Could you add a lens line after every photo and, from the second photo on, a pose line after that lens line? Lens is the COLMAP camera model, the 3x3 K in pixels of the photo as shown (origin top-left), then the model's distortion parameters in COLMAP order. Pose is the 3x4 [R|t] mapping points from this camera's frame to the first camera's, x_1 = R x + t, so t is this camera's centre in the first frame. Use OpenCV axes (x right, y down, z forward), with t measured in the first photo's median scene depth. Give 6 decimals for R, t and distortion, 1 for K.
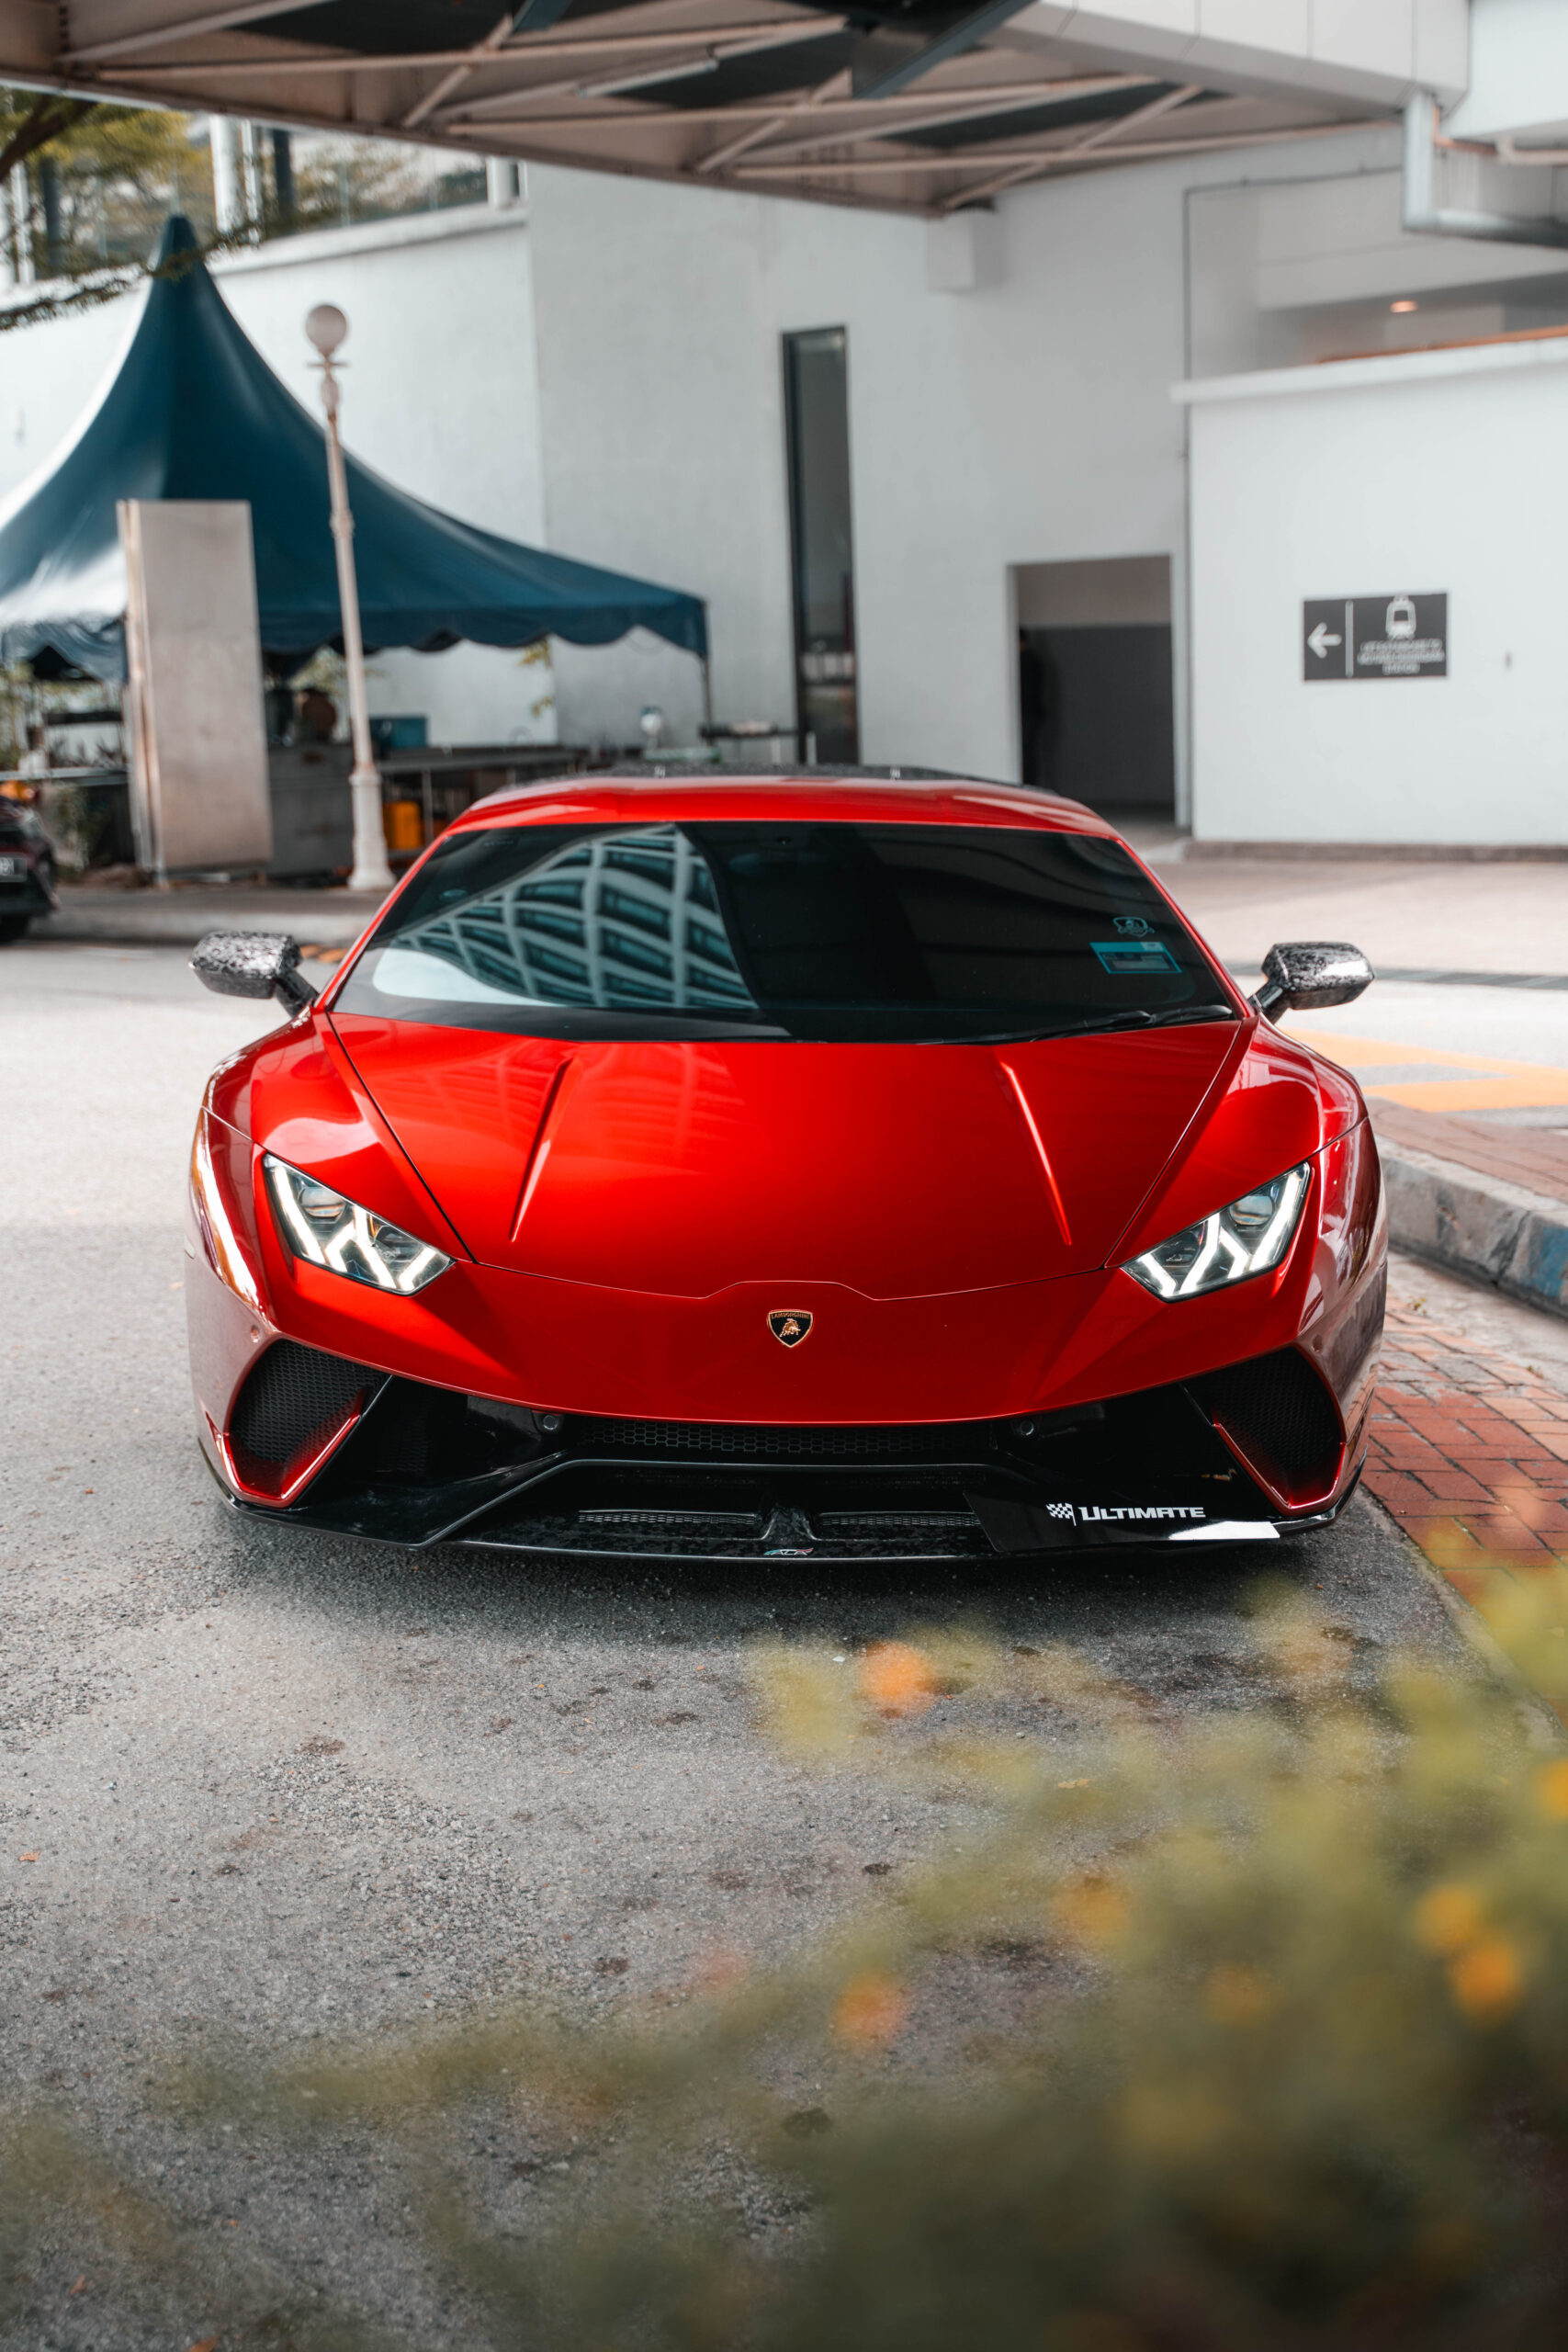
lens RADIAL K [[3311.1, 0, 784.0], [0, 3311.1, 1176.0], [0, 0, 1]] dist [0.025691, 0.054954]
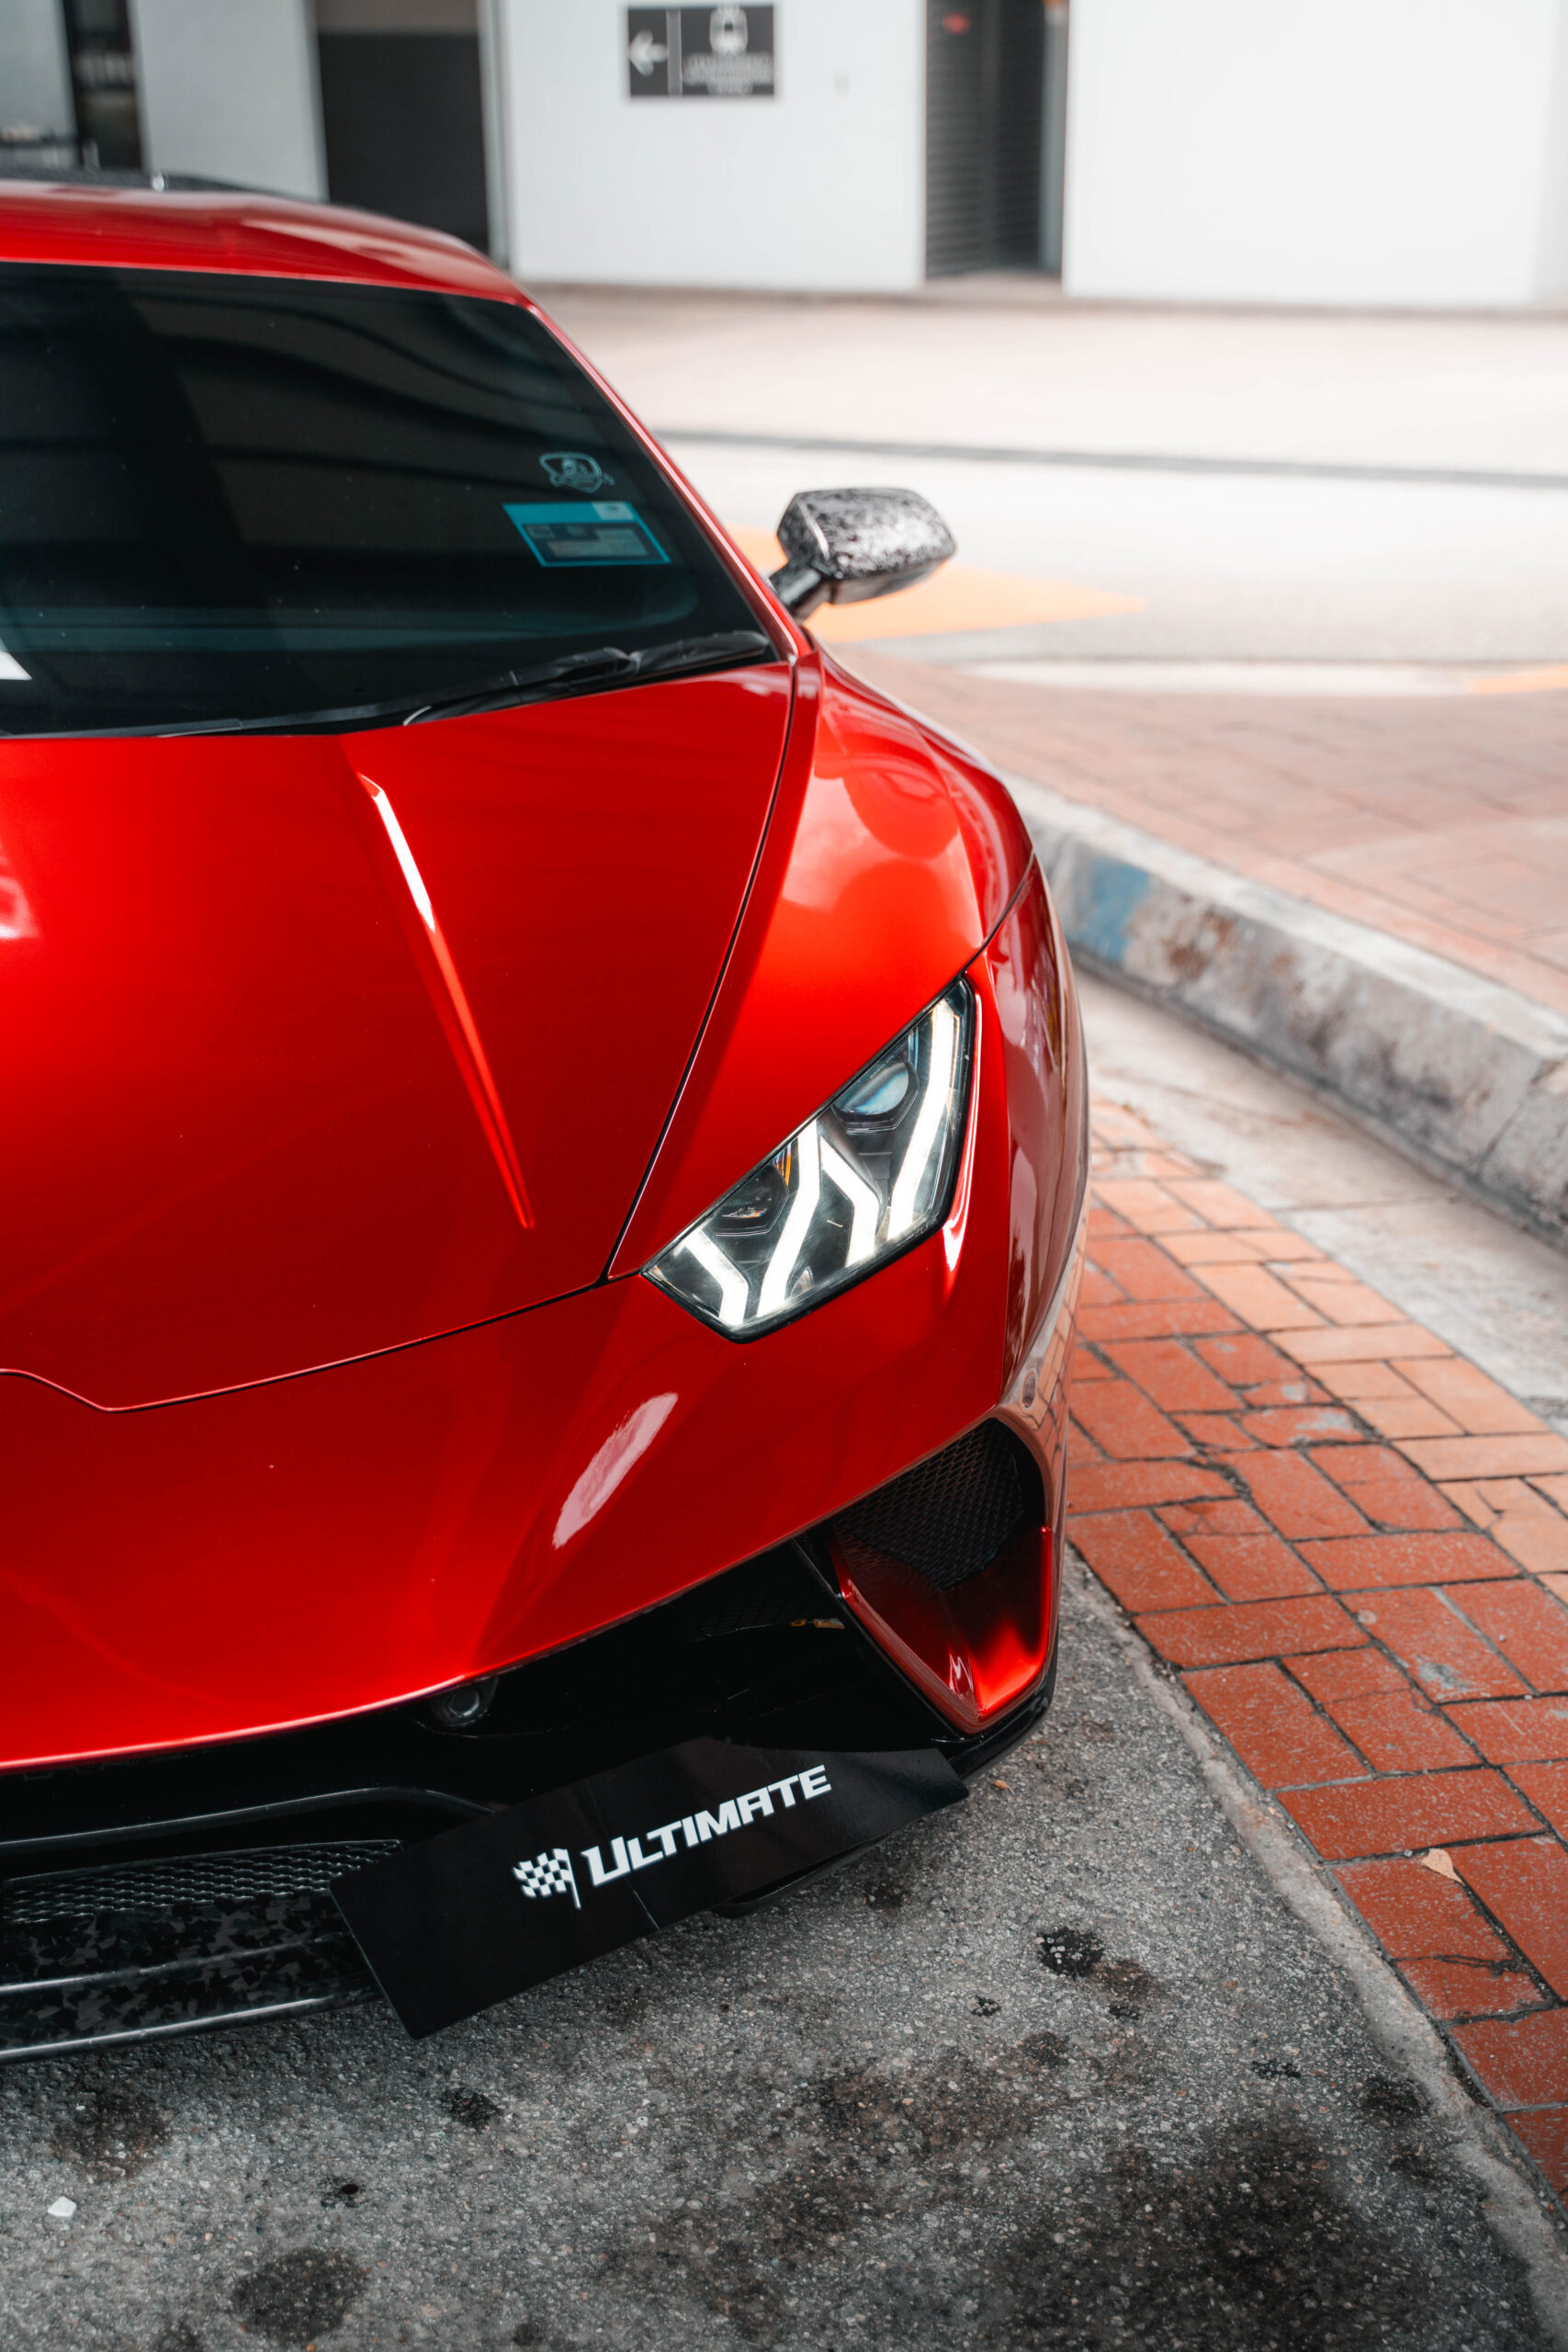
lens RADIAL K [[2946.2, 0, 782.9], [0, 2946.2, 1225.3], [0, 0, 1]] dist [0.074787, -0.000229]
pose [[0.976561, -0.053468, 0.208494, 0.026867], [0.008829, 0.977791, 0.209397, -0.053933], [-0.215059, -0.202649, 0.955345, 0.472484]]
